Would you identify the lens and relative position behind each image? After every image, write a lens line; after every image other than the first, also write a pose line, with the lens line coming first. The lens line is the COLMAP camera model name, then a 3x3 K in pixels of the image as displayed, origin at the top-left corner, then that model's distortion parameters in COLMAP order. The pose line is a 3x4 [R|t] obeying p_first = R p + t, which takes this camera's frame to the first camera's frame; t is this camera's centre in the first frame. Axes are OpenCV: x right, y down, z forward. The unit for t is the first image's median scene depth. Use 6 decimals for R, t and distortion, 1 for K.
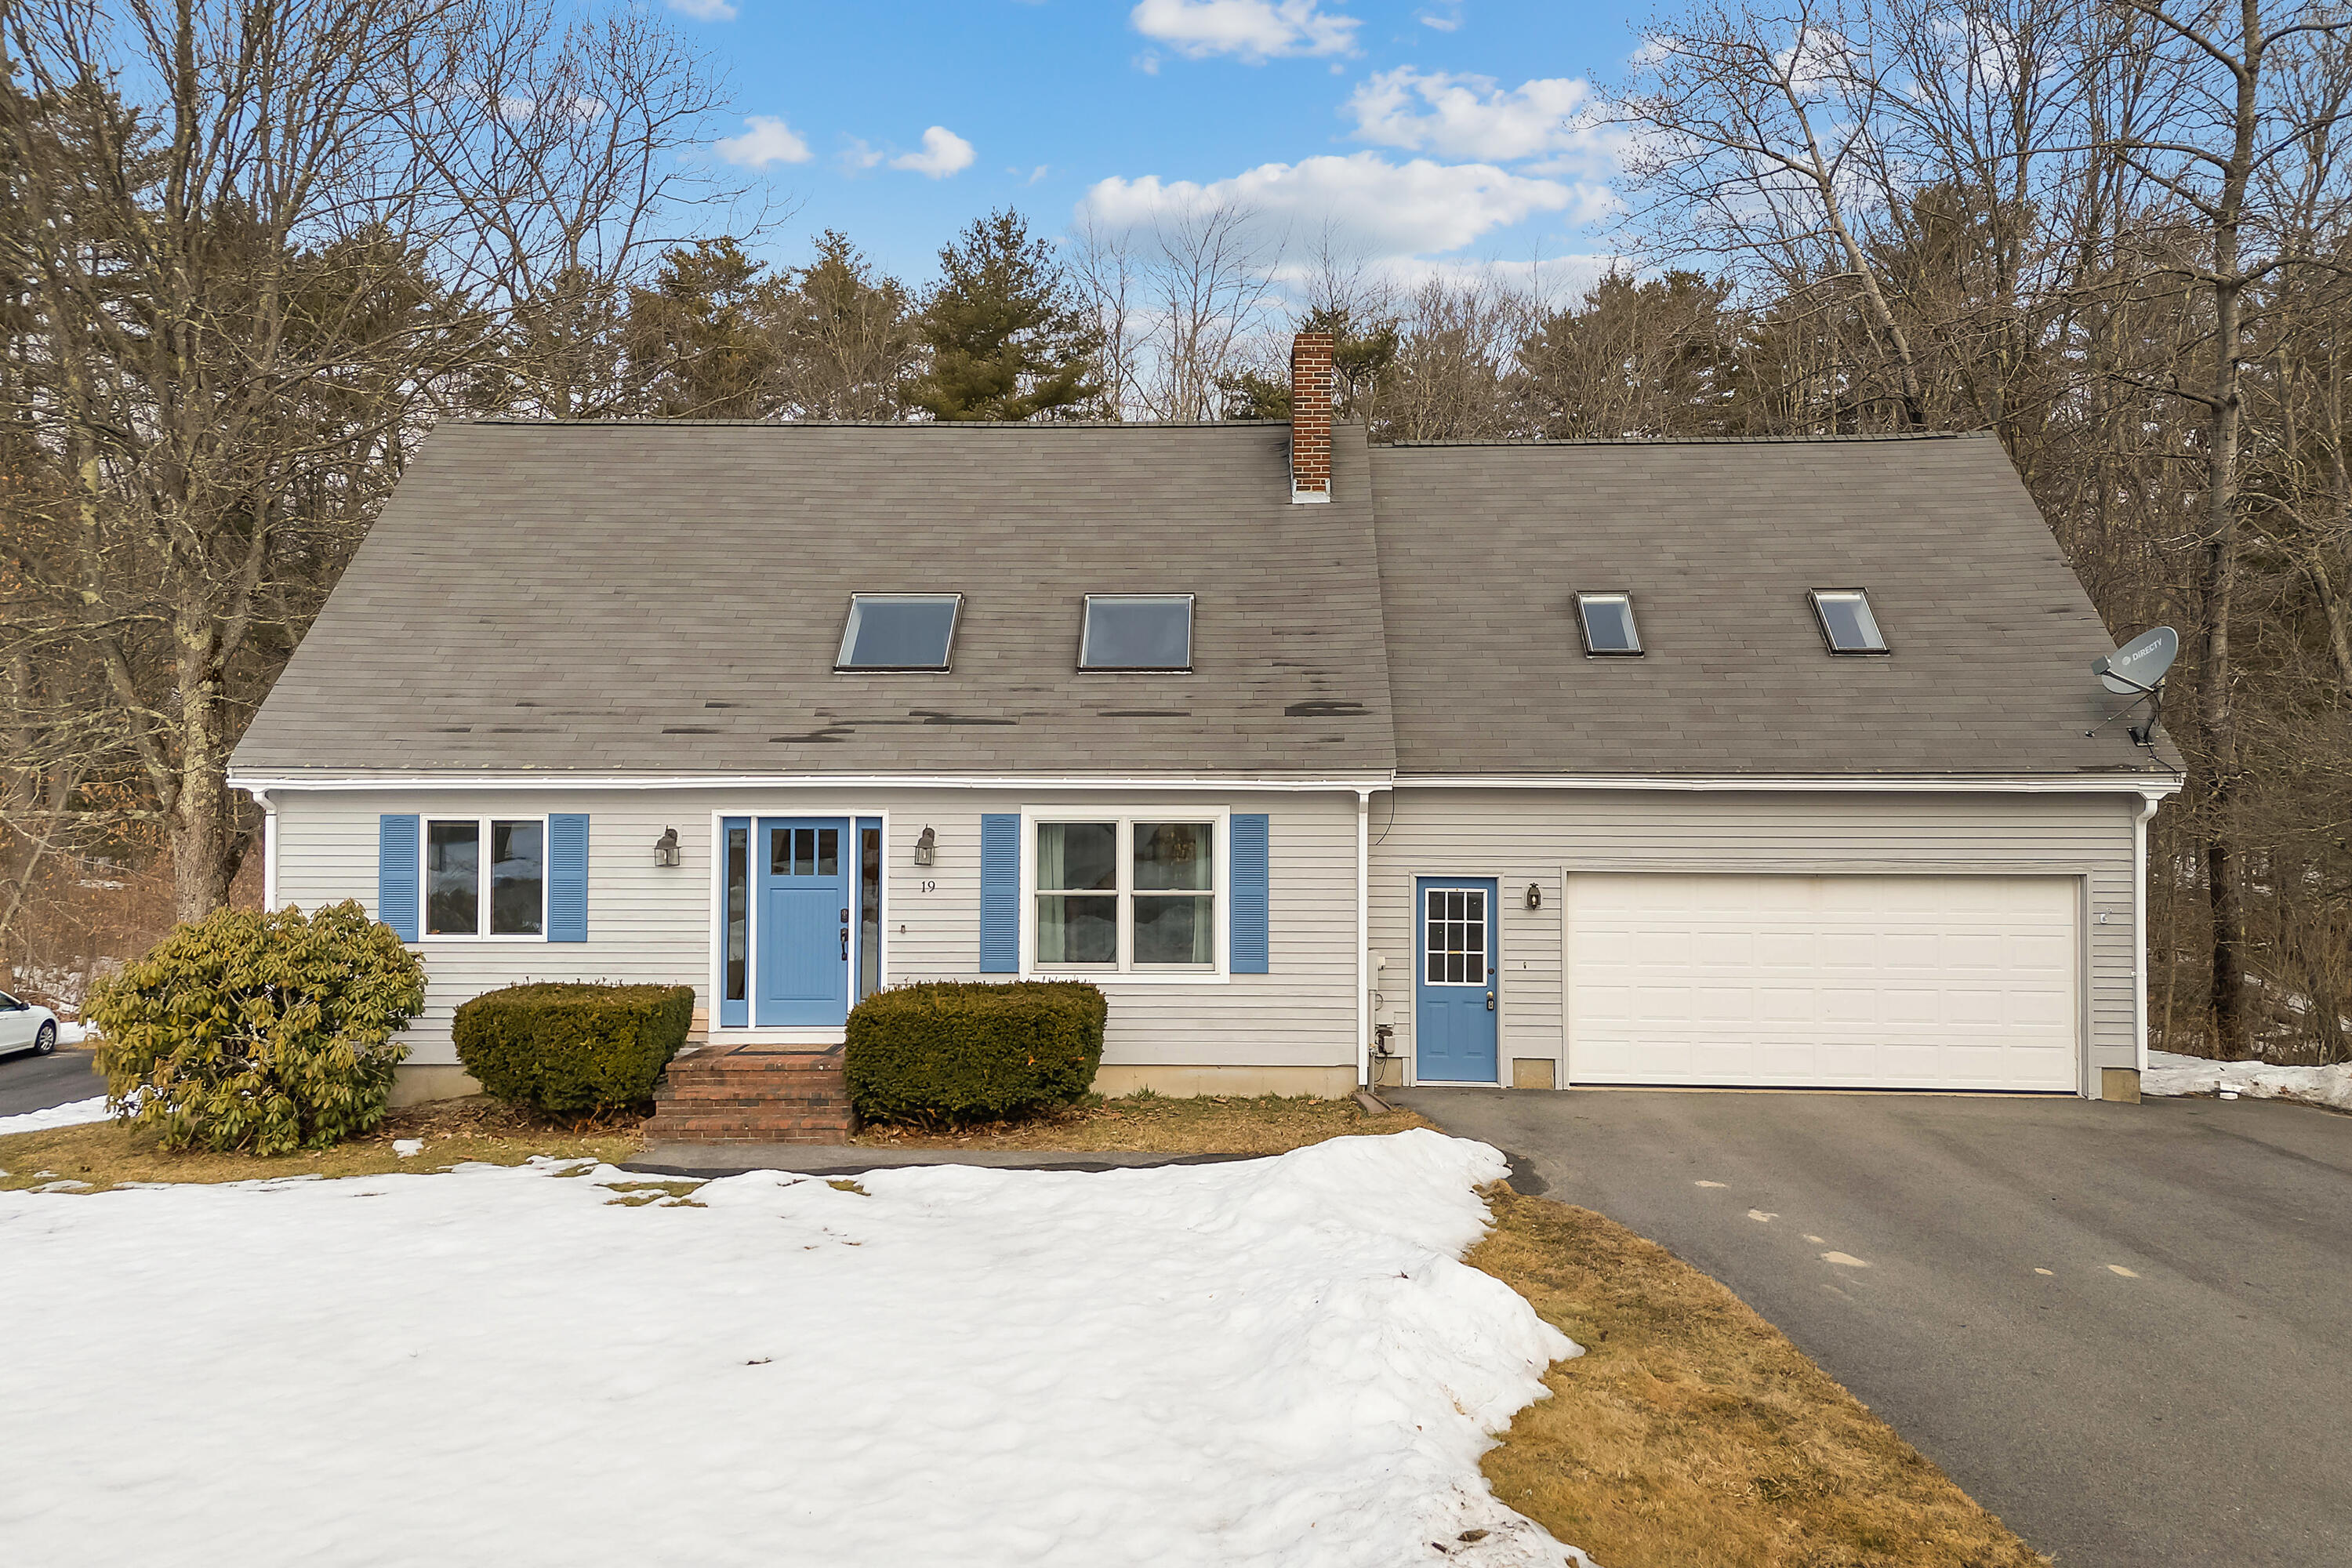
lens RADIAL K [[1712.4, 0, 1176.0], [0, 1712.4, 784.0], [0, 0, 1]] dist [0.109645, -0.101747]
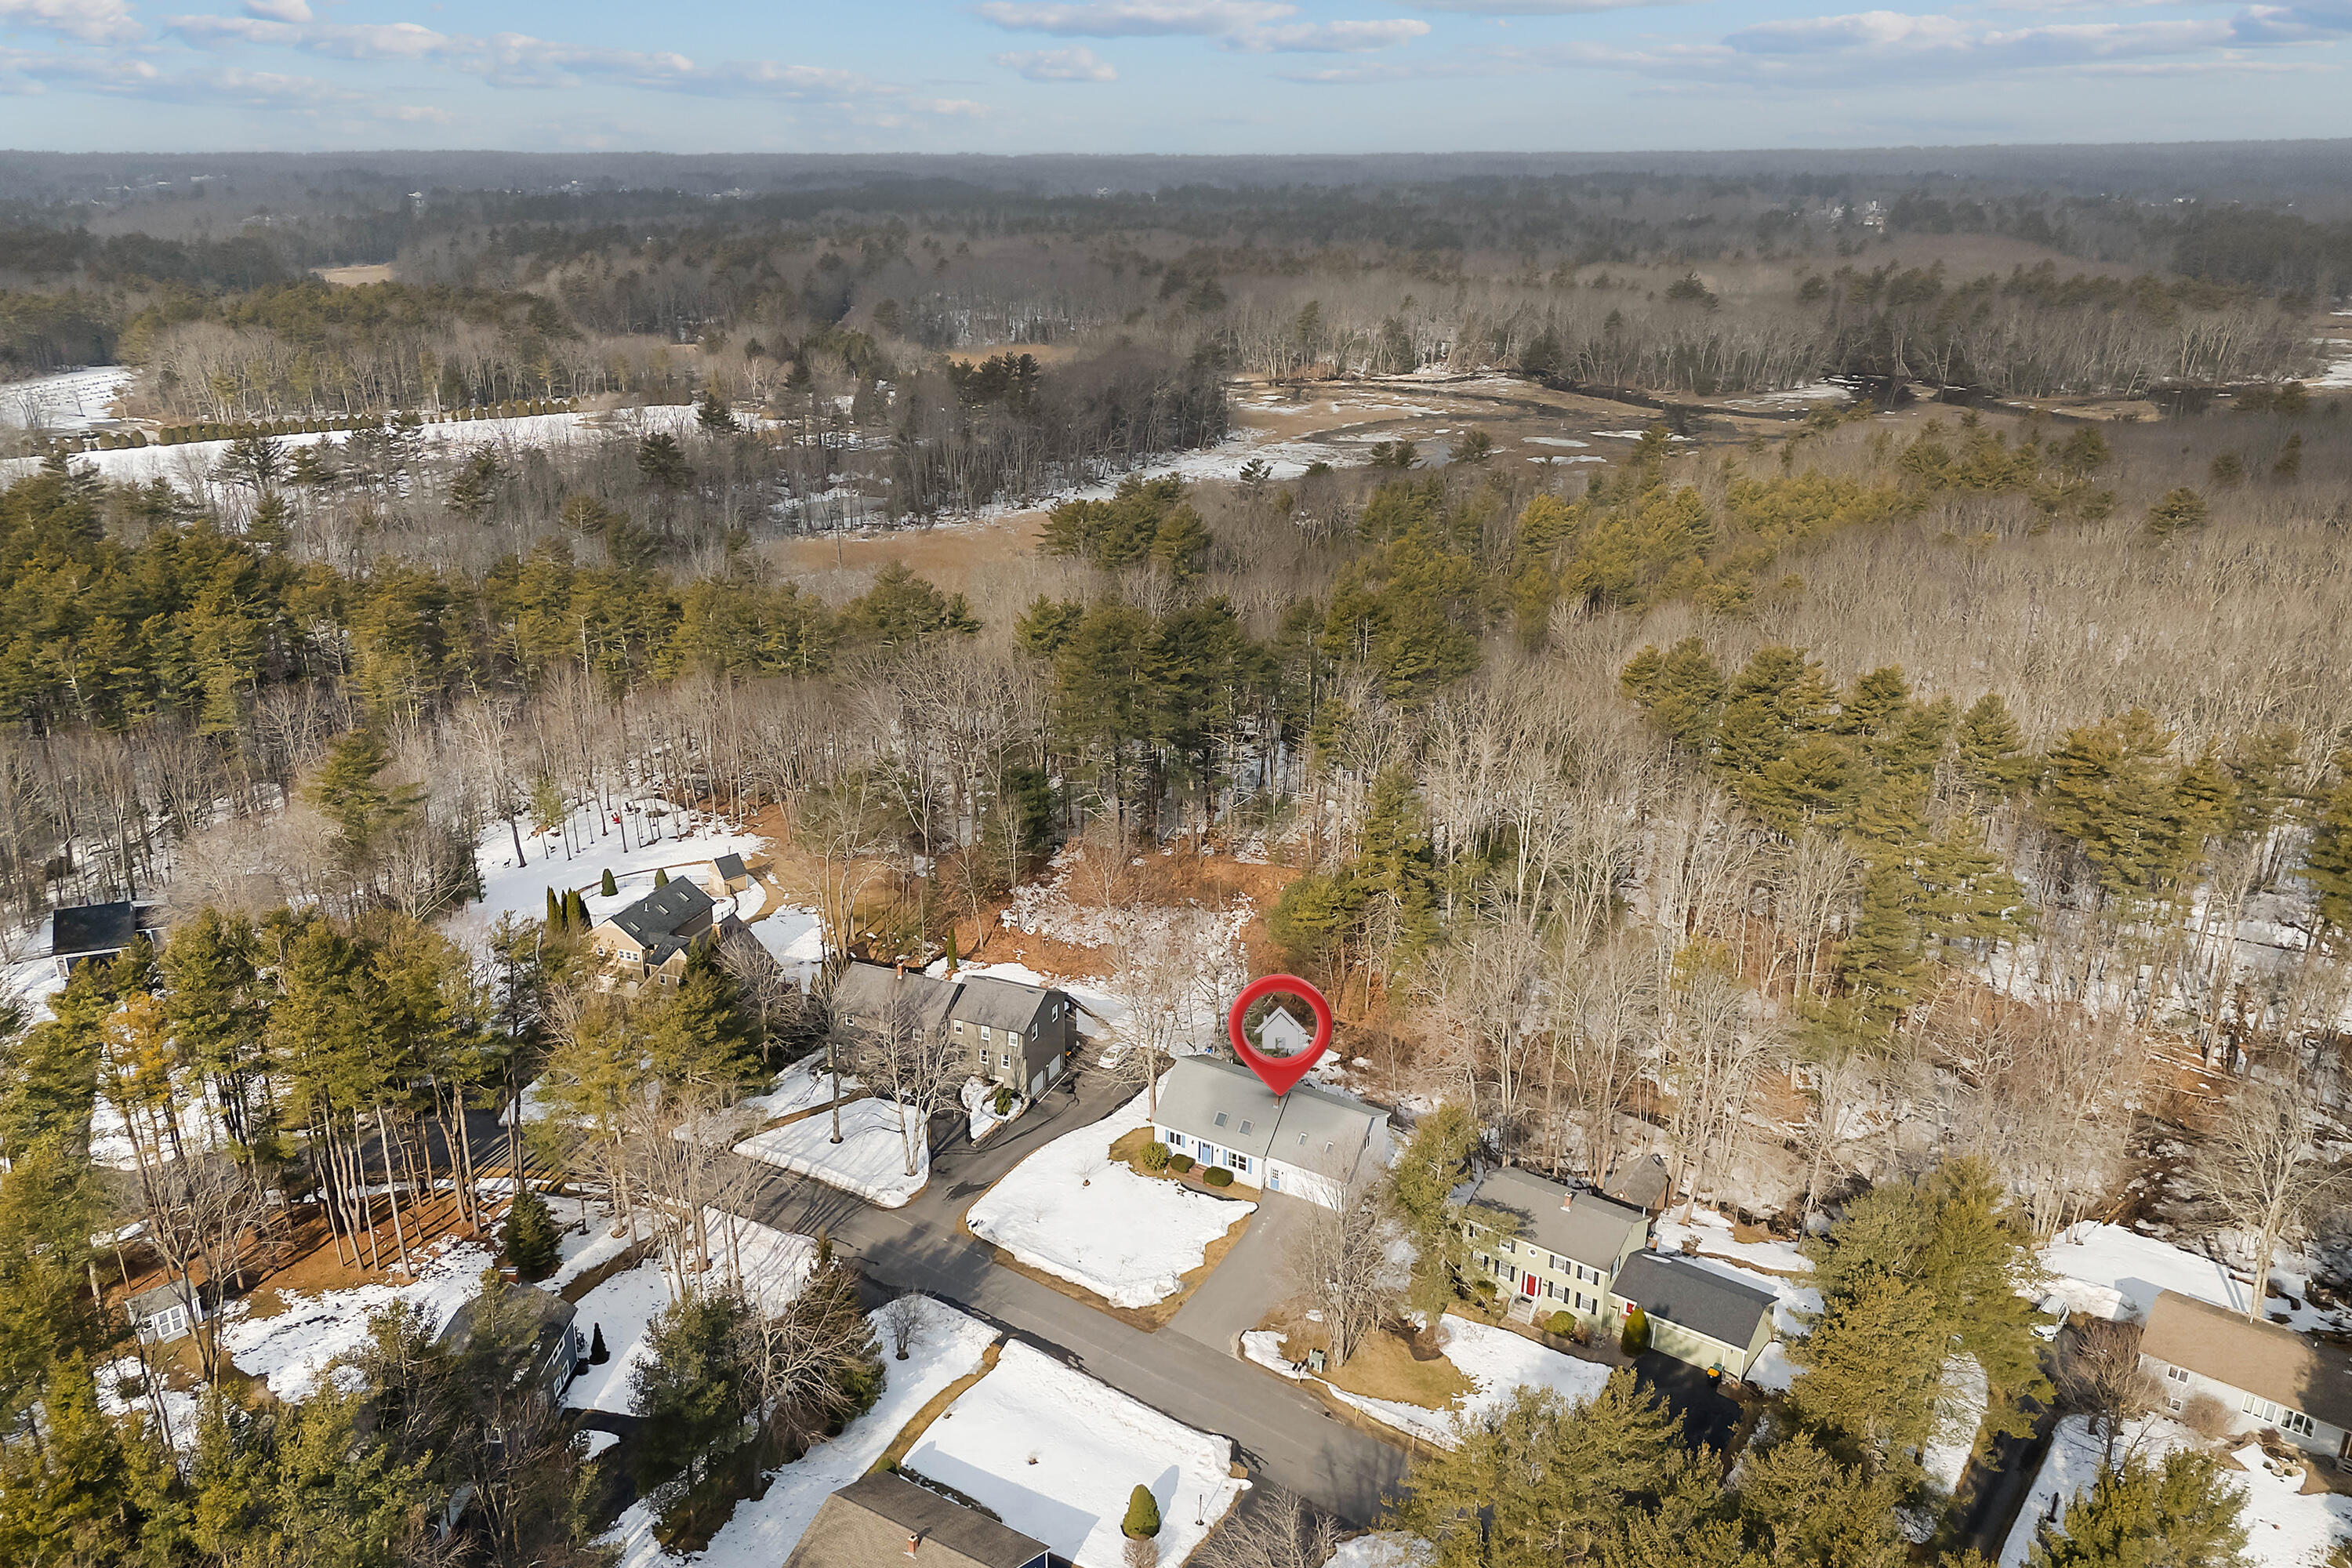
lens RADIAL K [[1699.8, 0, 1176.0], [0, 1699.8, 784.0], [0, 0, 1]] dist [0.137813, -0.119880]
pose [[0.865754, 0.172311, -0.469870, 3.387791], [0.001086, 0.938211, 0.346062, -4.658324], [0.500468, -0.300115, 0.812073, -5.532501]]
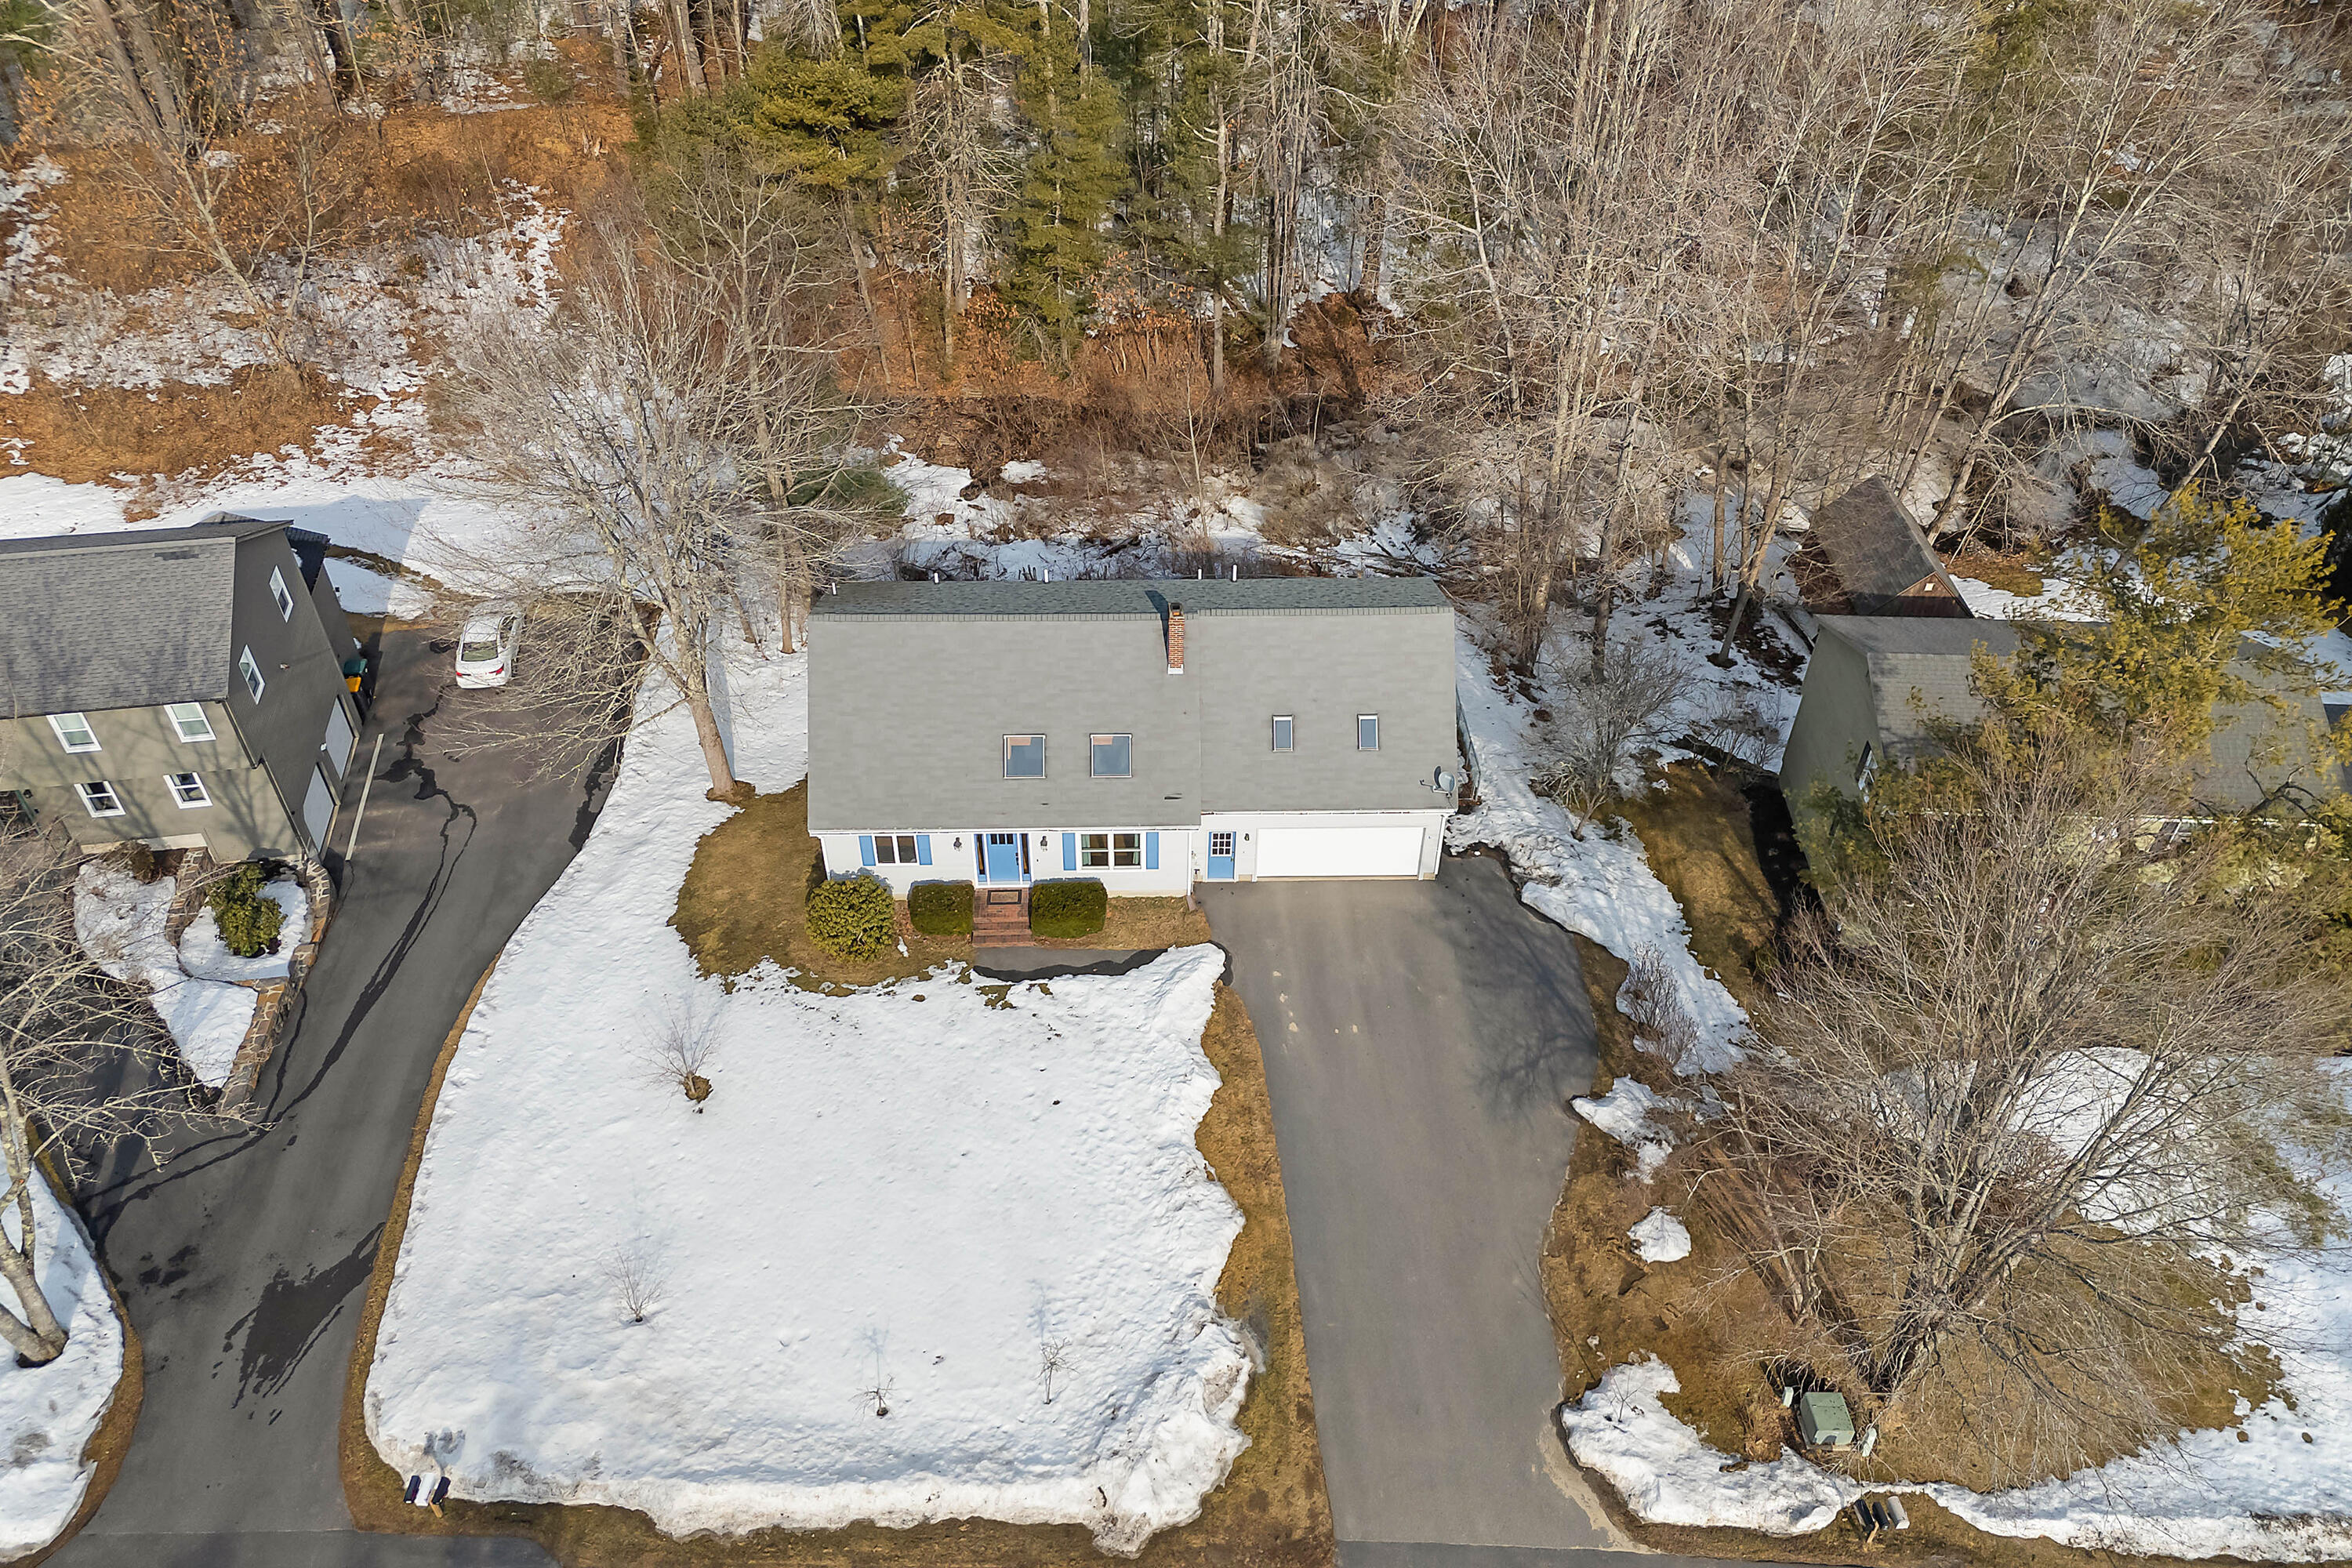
lens RADIAL K [[1699.8, 0, 1176.0], [0, 1699.8, 784.0], [0, 0, 1]] dist [0.137813, -0.119880]
pose [[0.998146, -0.035768, 0.049254, -0.057835], [-0.006527, 0.741594, 0.670817, -1.995306], [-0.060520, -0.669895, 0.739985, -1.120203]]
